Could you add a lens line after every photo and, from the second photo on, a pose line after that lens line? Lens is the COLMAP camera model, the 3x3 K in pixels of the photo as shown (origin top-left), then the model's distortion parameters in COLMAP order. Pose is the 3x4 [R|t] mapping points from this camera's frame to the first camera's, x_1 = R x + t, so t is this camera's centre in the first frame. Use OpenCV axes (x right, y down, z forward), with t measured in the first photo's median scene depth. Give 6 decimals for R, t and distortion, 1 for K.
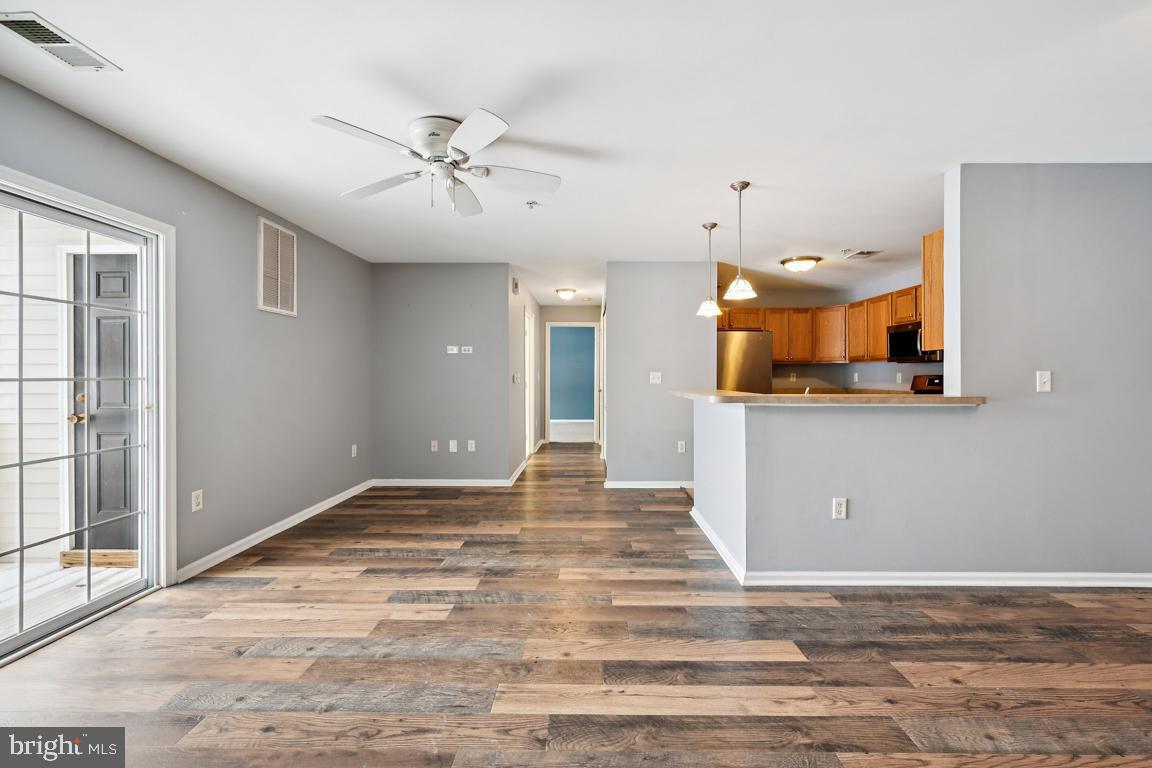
lens RADIAL K [[461.3, 0, 586.8], [0, 461.3, 376.6], [0, 0, 1]] dist [-0.000070, 0.000658]
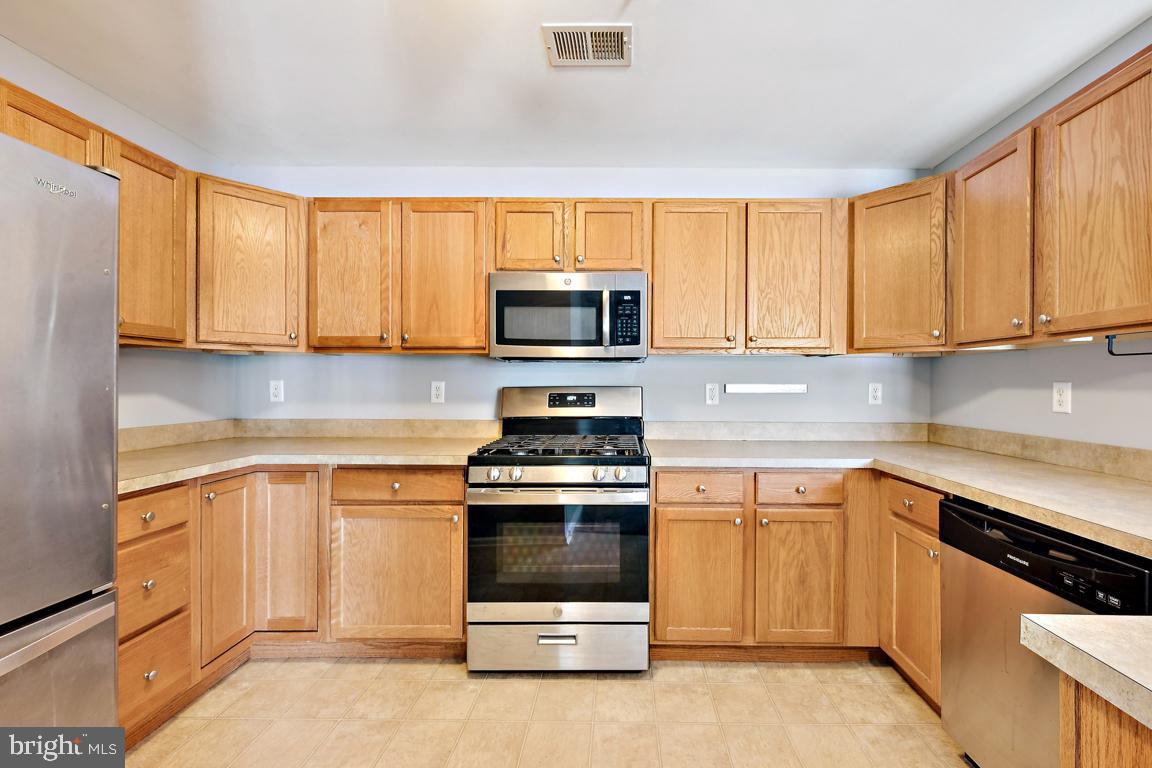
lens RADIAL K [[470.8, 0, 614.4], [0, 470.8, 385.8], [0, 0, 1]] dist [-0.001381, -0.000378]
pose [[0.001599, -0.007282, 0.999972, 0.415757], [0.000035, 0.999973, 0.007282, -0.013493], [-0.999999, 0.000024, 0.001600, 1.727599]]
